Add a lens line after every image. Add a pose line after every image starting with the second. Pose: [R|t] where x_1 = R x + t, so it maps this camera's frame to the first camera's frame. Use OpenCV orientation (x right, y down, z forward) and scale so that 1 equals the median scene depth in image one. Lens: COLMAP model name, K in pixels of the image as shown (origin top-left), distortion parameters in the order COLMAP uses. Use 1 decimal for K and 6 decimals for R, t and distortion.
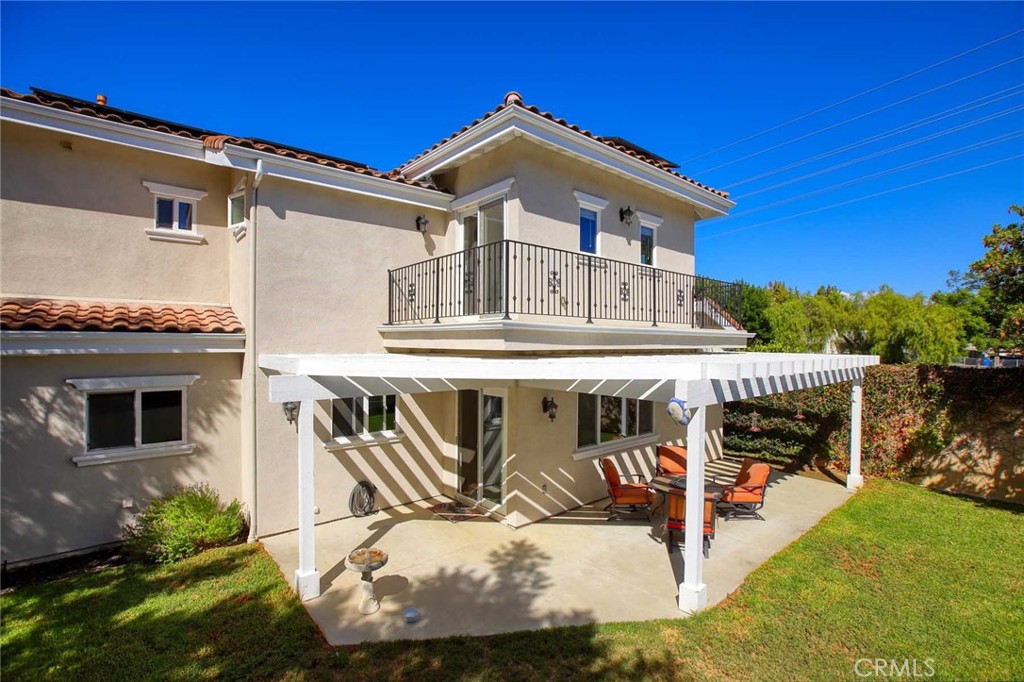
lens RADIAL K [[474.7, 0, 513.1], [0, 474.7, 337.2], [0, 0, 1]] dist [-0.050640, 0.018150]
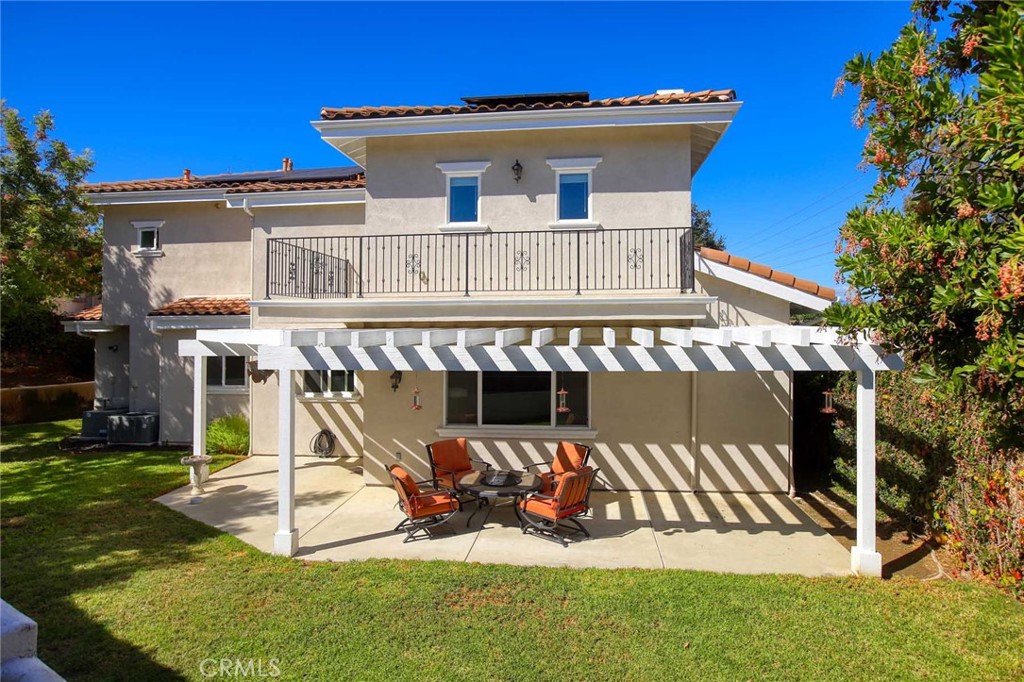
lens RADIAL K [[598.4, 0, 544.7], [0, 598.4, 304.0], [0, 0, 1]] dist [-0.048420, 0.036068]
pose [[0.693852, -0.036993, -0.719167, 1.222134], [0.018935, 0.999272, -0.033132, 0.032055], [0.719868, 0.009371, 0.694047, 0.306092]]
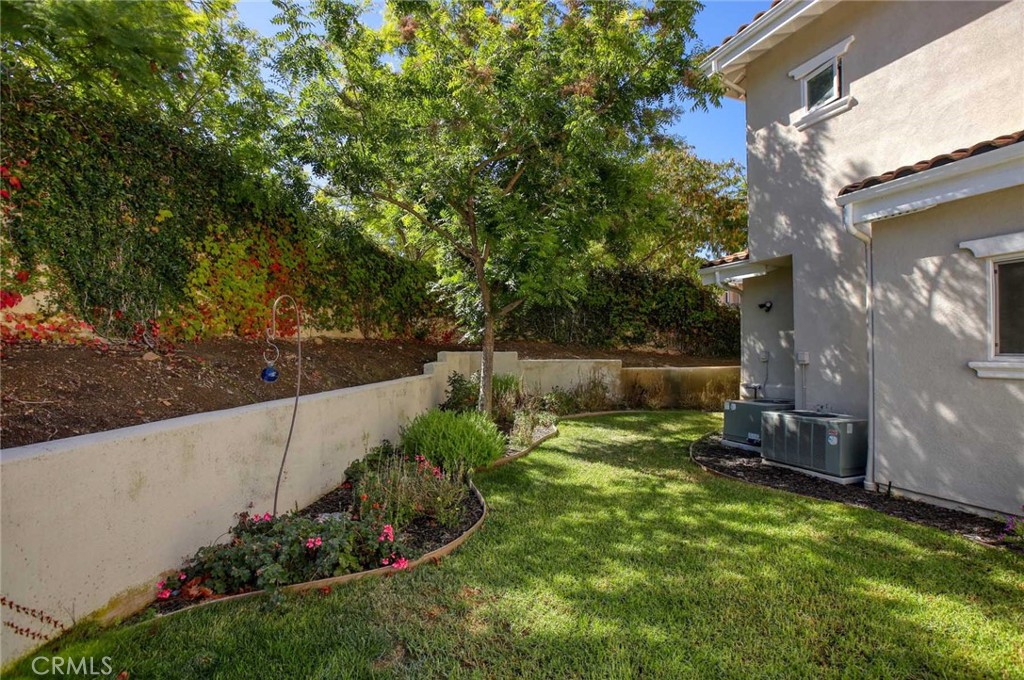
lens RADIAL K [[485.2, 0, 512.0], [0, 485.2, 340.0], [0, 0, 1]] dist [-0.054990, 0.021466]
pose [[-0.327862, -0.036117, -0.944035, -0.091577], [-0.002627, 0.999300, -0.037319, 0.198633], [0.944722, -0.009755, -0.327727, 0.462557]]
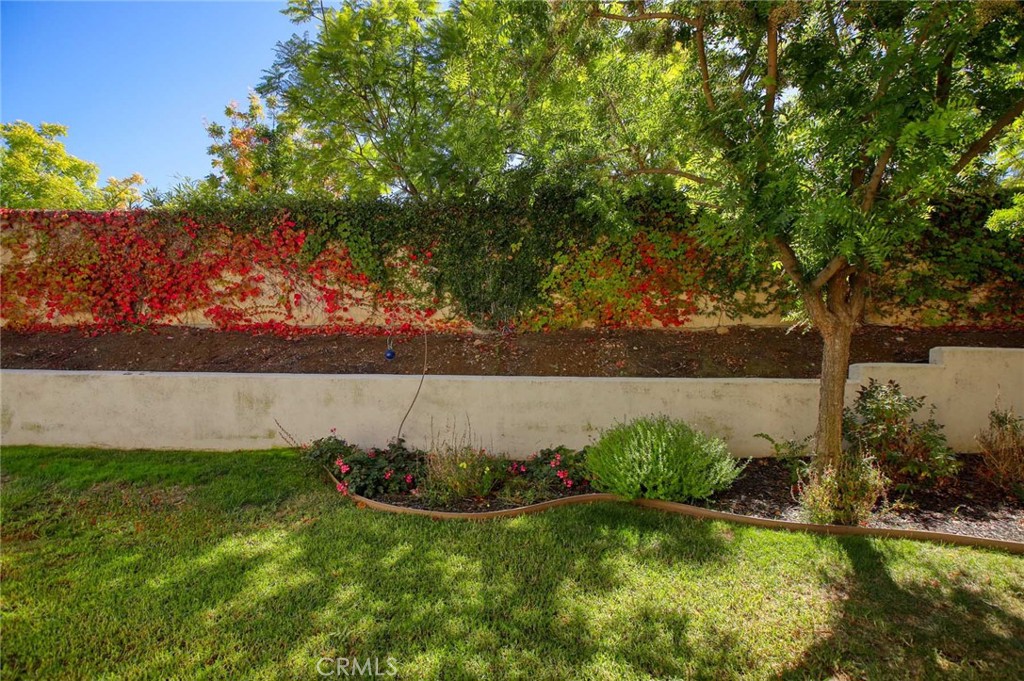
lens RADIAL K [[468.6, 0, 512.0], [0, 468.6, 340.5], [0, 0, 1]] dist [-0.040773, 0.017090]
pose [[-0.963678, -0.031561, 0.265197, -0.753491], [-0.026519, 0.999393, 0.022573, 0.174725], [-0.265748, 0.014720, -0.963930, 0.710844]]
